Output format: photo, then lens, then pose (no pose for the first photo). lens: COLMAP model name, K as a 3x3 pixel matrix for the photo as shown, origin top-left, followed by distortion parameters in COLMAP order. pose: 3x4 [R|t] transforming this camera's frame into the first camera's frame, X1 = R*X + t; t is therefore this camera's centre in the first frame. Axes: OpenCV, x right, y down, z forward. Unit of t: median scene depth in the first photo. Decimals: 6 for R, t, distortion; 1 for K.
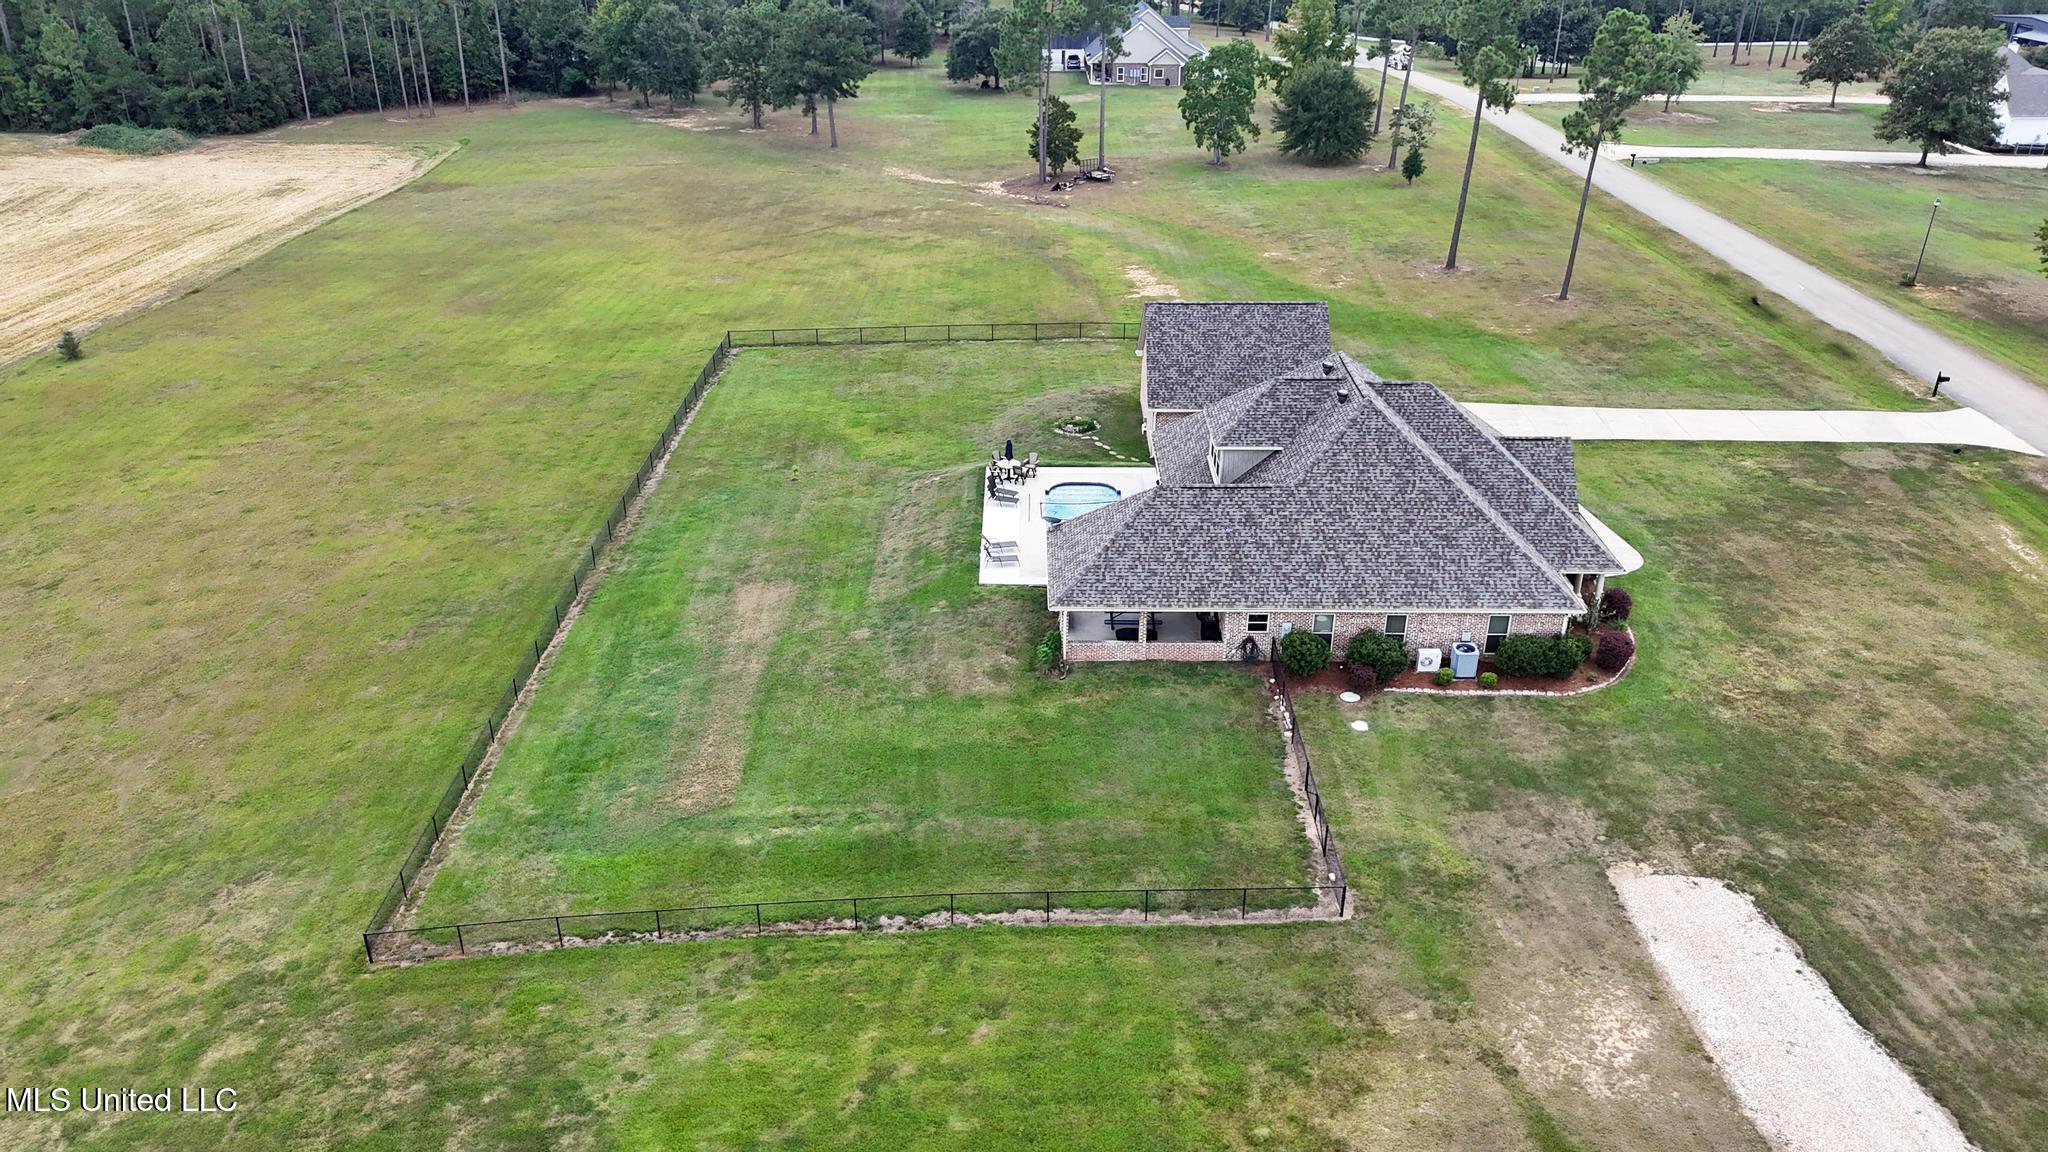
lens RADIAL K [[1507.1, 0, 1024.0], [0, 1507.1, 576.0], [0, 0, 1]] dist [0.074985, -0.081427]
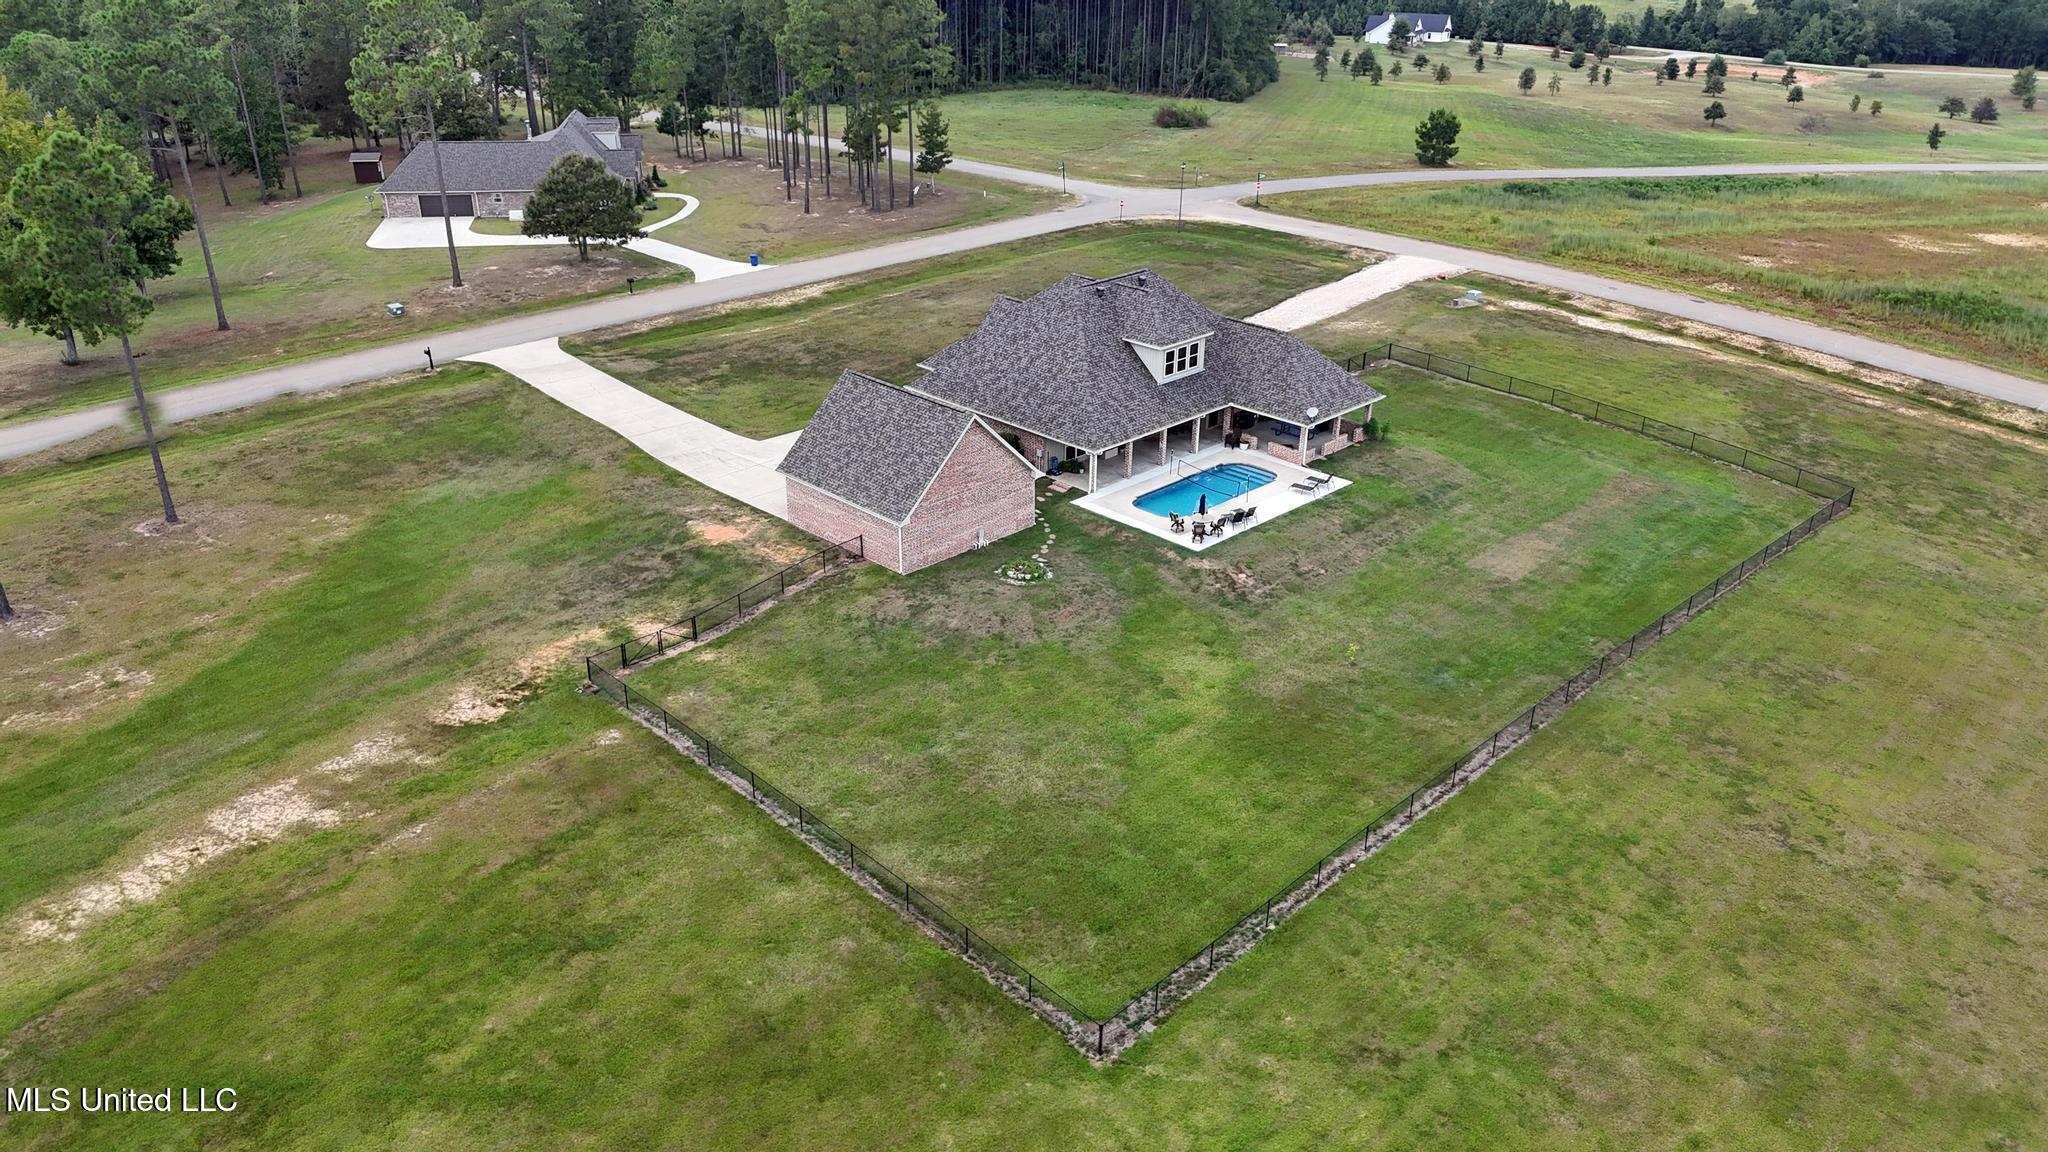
lens RADIAL K [[1507.1, 0, 1024.0], [0, 1507.1, 576.0], [0, 0, 1]] dist [0.074985, -0.081427]
pose [[-0.708229, -0.309392, 0.634577, -0.693368], [0.305977, 0.675529, 0.670849, -0.916479], [-0.636230, 0.669281, -0.383763, 1.807857]]
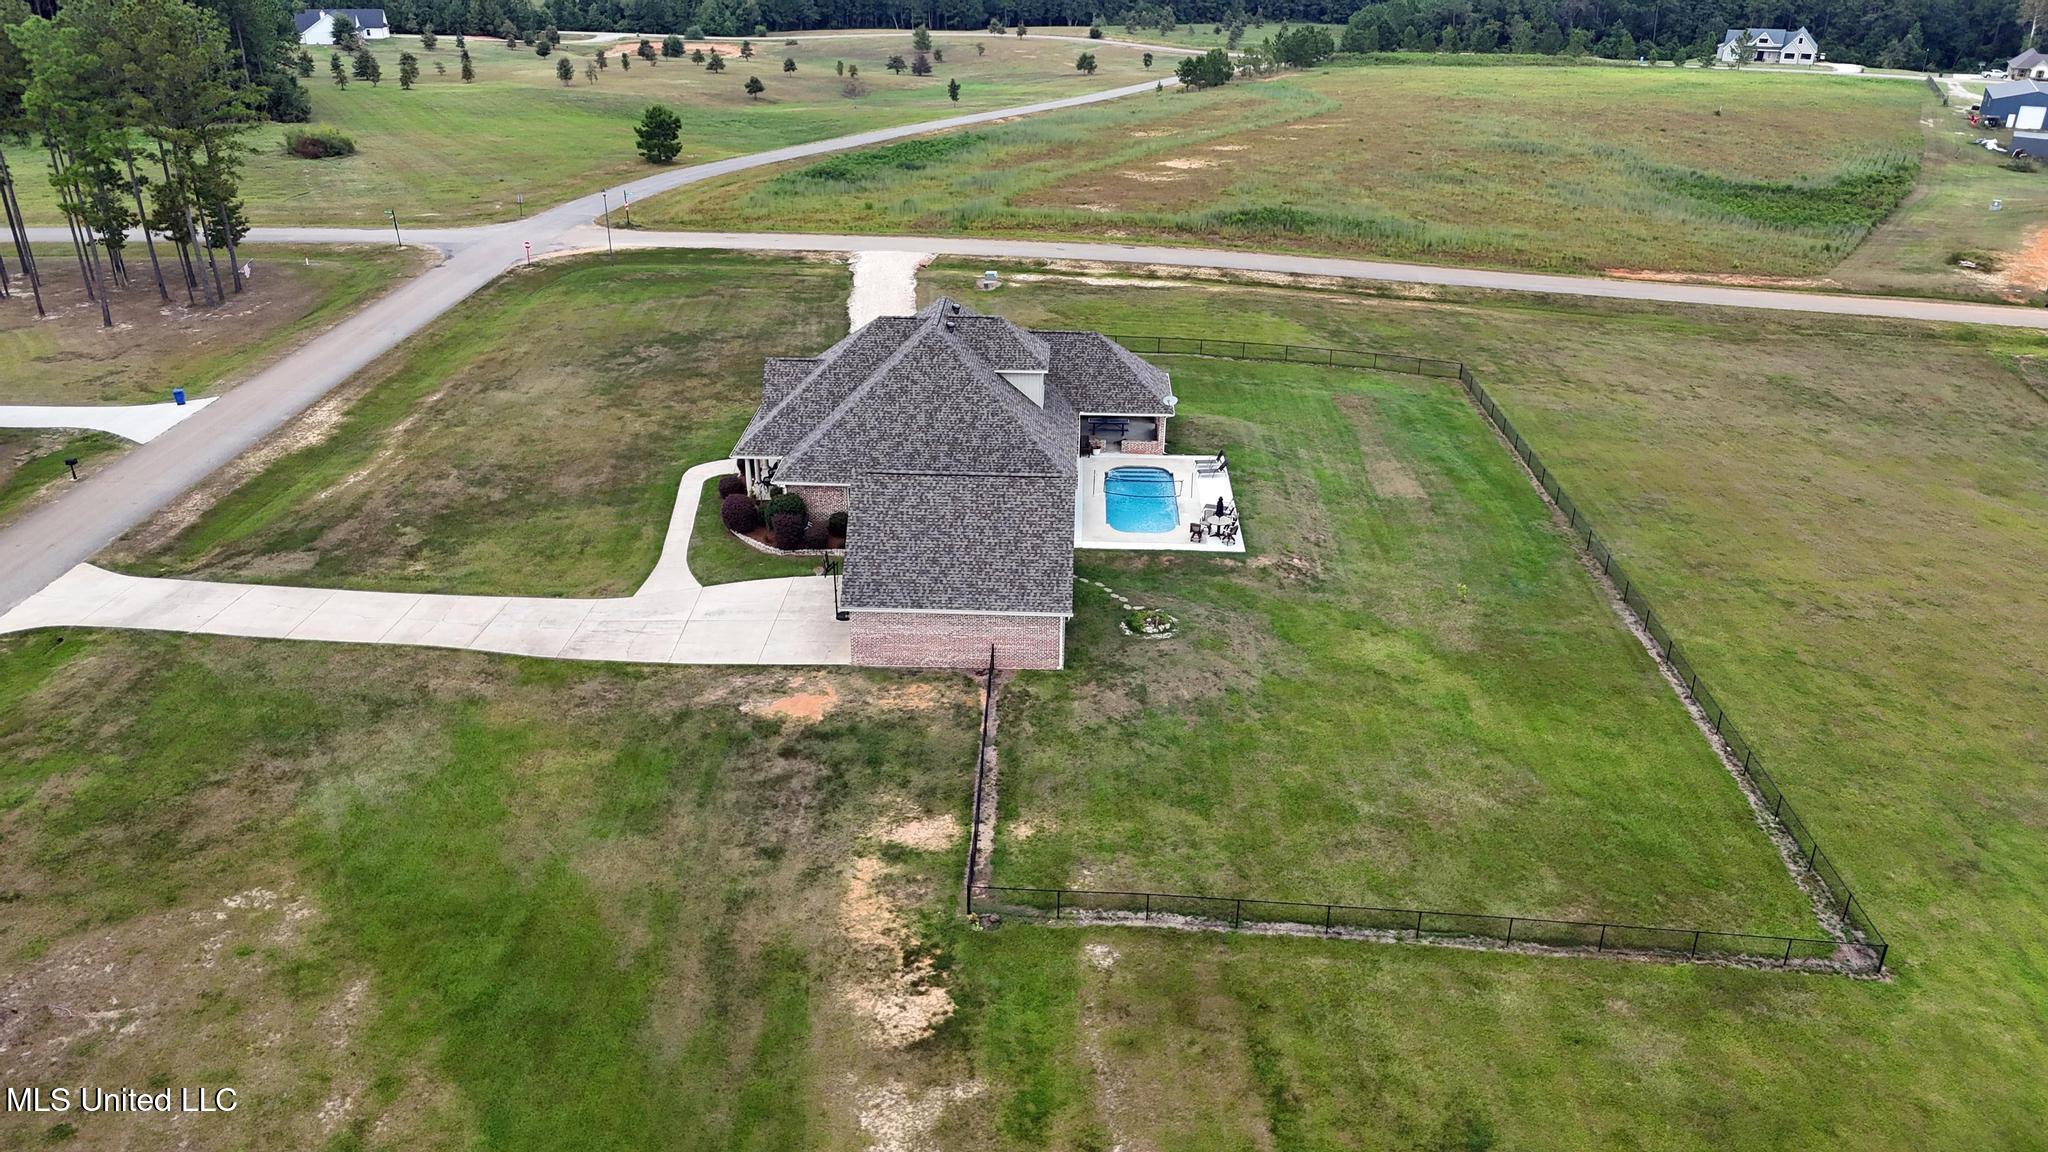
lens RADIAL K [[1507.1, 0, 1024.0], [0, 1507.1, 576.0], [0, 0, 1]] dist [0.074985, -0.081427]
pose [[-0.999295, -0.024609, 0.028343, 0.110210], [0.007174, 0.615962, 0.787743, -1.017498], [-0.036844, 0.787391, -0.615351, 2.005507]]
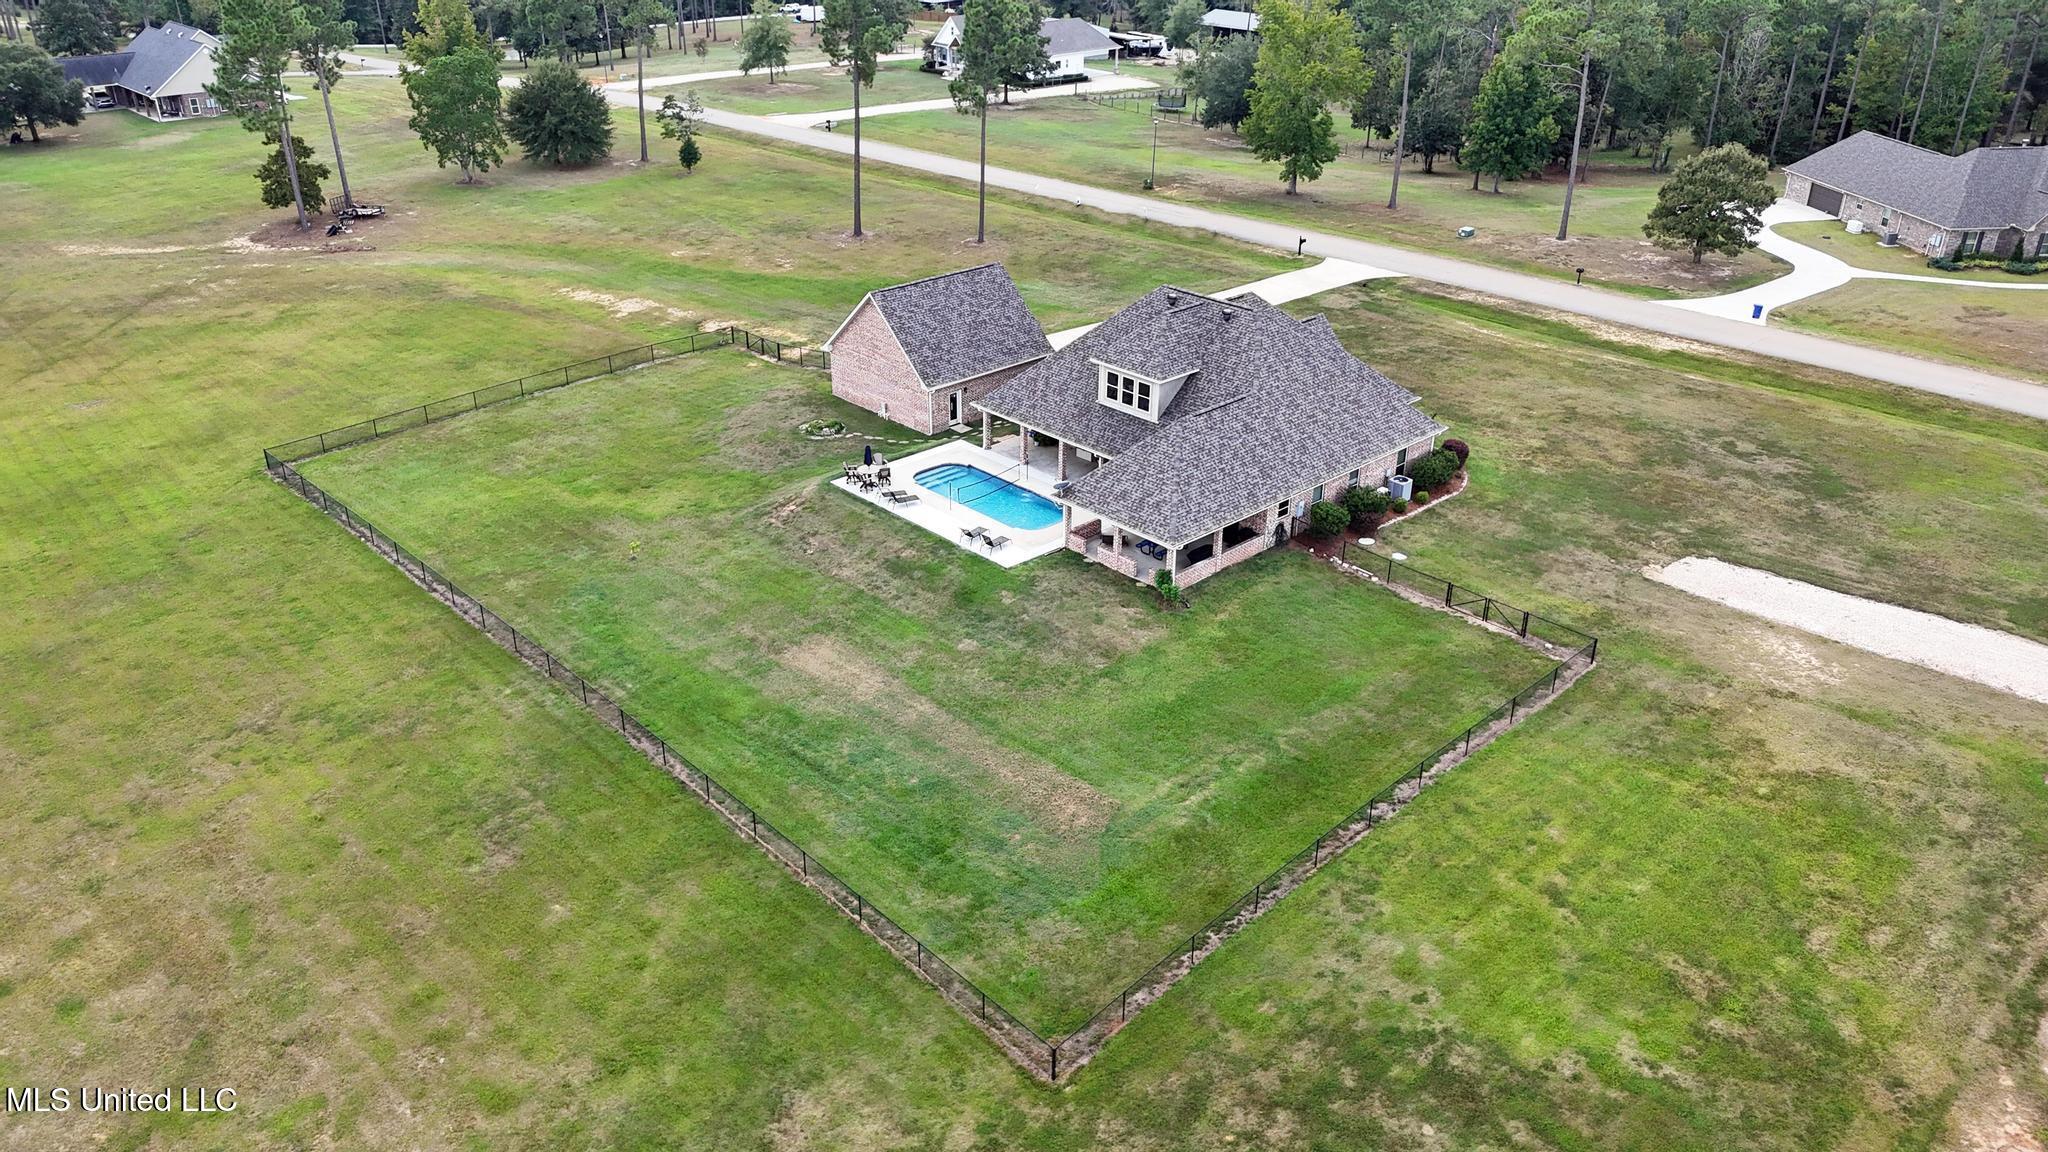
lens RADIAL K [[1507.1, 0, 1024.0], [0, 1507.1, 576.0], [0, 0, 1]] dist [0.074985, -0.081427]
pose [[0.727094, -0.309097, 0.613020, -0.692707], [0.306564, 0.945126, 0.112941, -0.108440], [-0.614290, 0.105811, 0.781954, 0.201156]]
